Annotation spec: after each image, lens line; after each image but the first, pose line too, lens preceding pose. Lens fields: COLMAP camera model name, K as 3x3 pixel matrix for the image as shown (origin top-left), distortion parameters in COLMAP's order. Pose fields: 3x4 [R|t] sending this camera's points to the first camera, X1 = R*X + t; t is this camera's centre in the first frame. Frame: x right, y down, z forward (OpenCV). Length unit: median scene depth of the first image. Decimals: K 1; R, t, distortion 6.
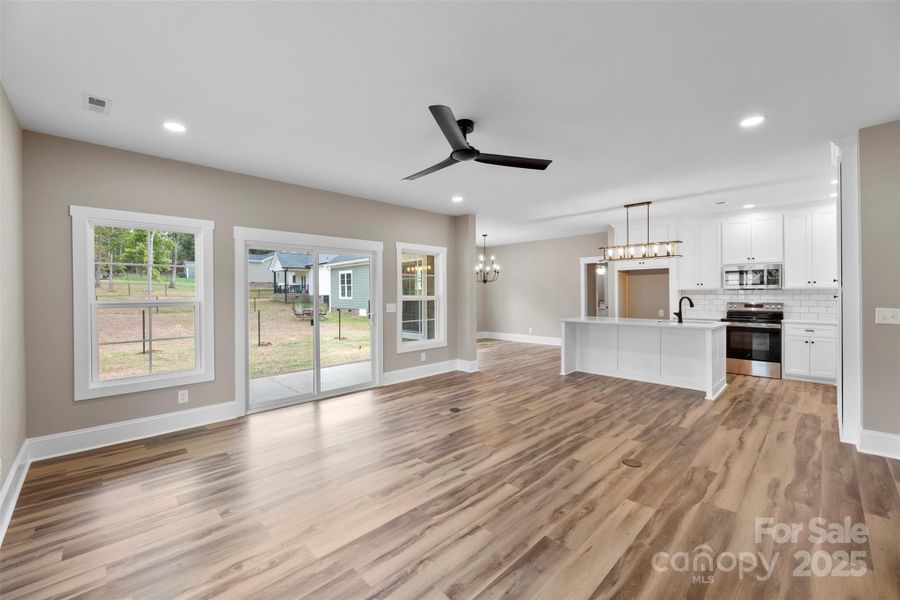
lens RADIAL K [[364.0, 0, 450.0], [0, 364.0, 300.0], [0, 0, 1]] dist [-0.002020, -0.000116]
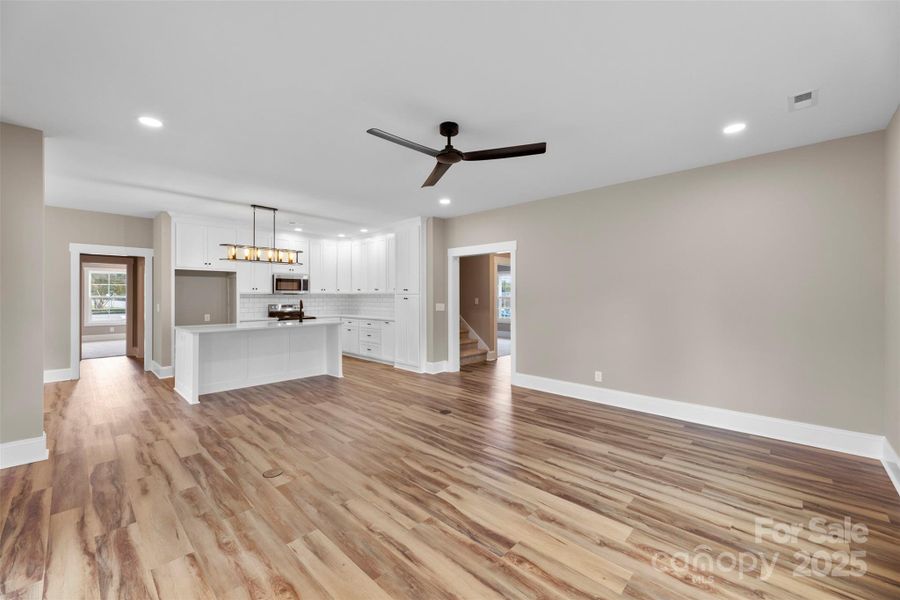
lens RADIAL K [[360.4, 0, 446.8], [0, 360.4, 290.9], [0, 0, 1]] dist [0.000296, -0.000049]
pose [[-0.033904, 0.019535, 0.999234, -0.828280], [0.017385, 0.999669, -0.018953, -0.009606], [-0.999274, 0.016729, -0.034232, 0.897495]]
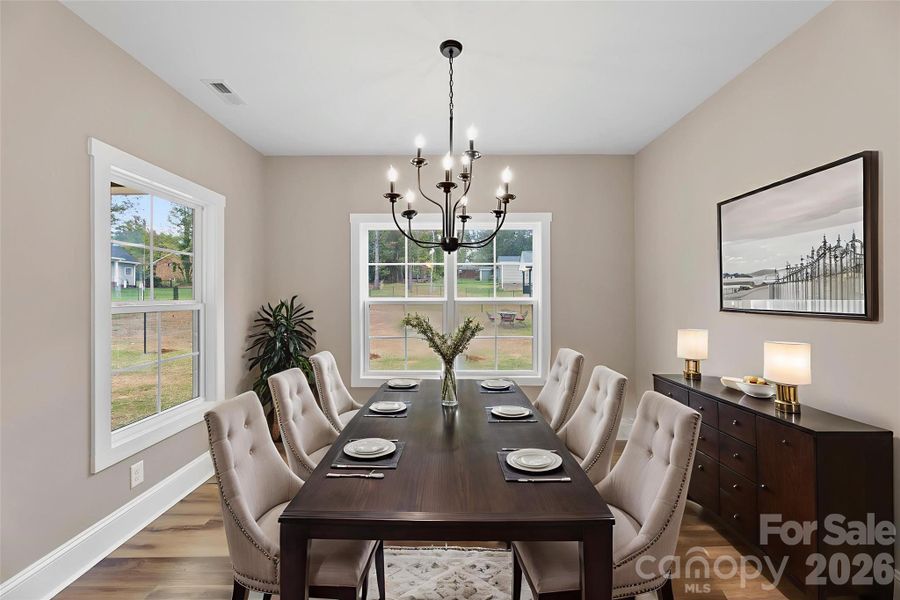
lens RADIAL K [[358.4, 0, 447.8], [0, 358.4, 295.6], [0, 0, 1]] dist [-0.000944, -0.000189]
pose [[0.715277, 0.006091, -0.698814, 0.658282], [-0.015244, 0.999860, -0.006888, -0.043032], [0.698675, 0.015579, 0.715270, 2.142715]]
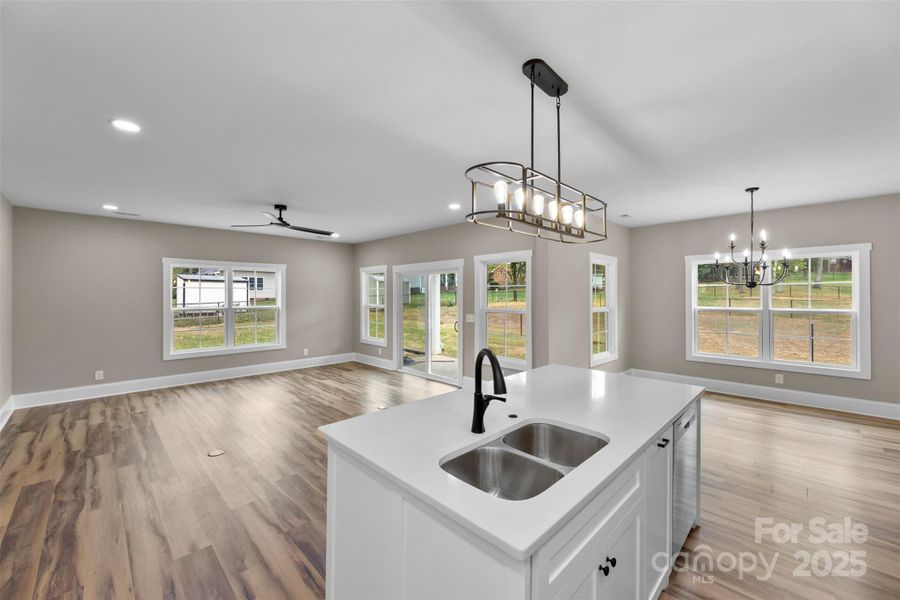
lens RADIAL K [[358.4, 0, 447.7], [0, 358.4, 295.2], [0, 0, 1]] dist [0.002975, 0.000158]
pose [[0.005725, 0.005270, -0.999970, 1.471465], [-0.016716, 0.999847, 0.005174, -0.083636], [0.999844, 0.016685, 0.005812, 1.520582]]
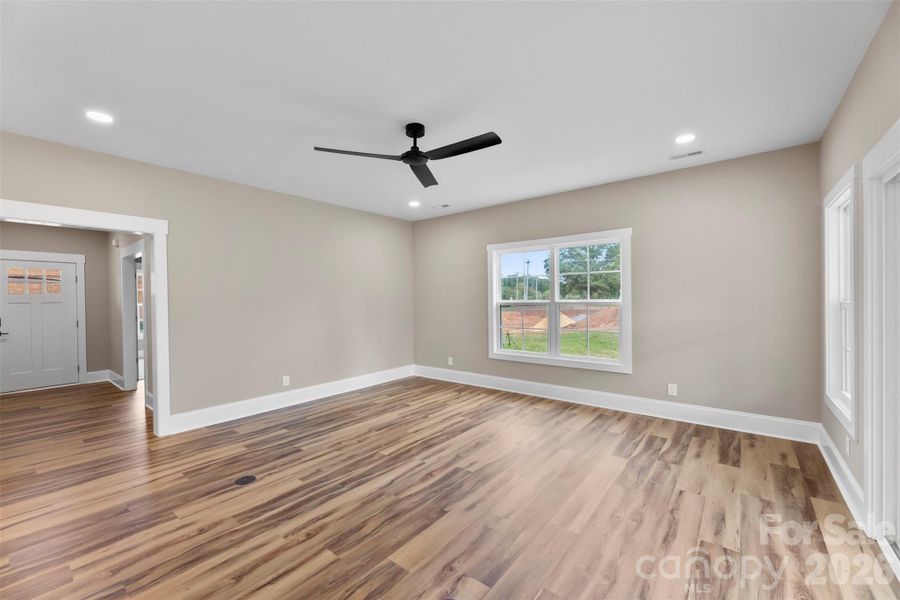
lens RADIAL K [[364.0, 0, 450.0], [0, 364.0, 300.0], [0, 0, 1]] dist [-0.002020, -0.000116]
pose [[-0.992317, 0.019629, -0.122153, 0.066692], [0.016895, 0.999584, 0.023380, -0.031220], [0.122561, 0.021136, -0.992236, 1.732251]]
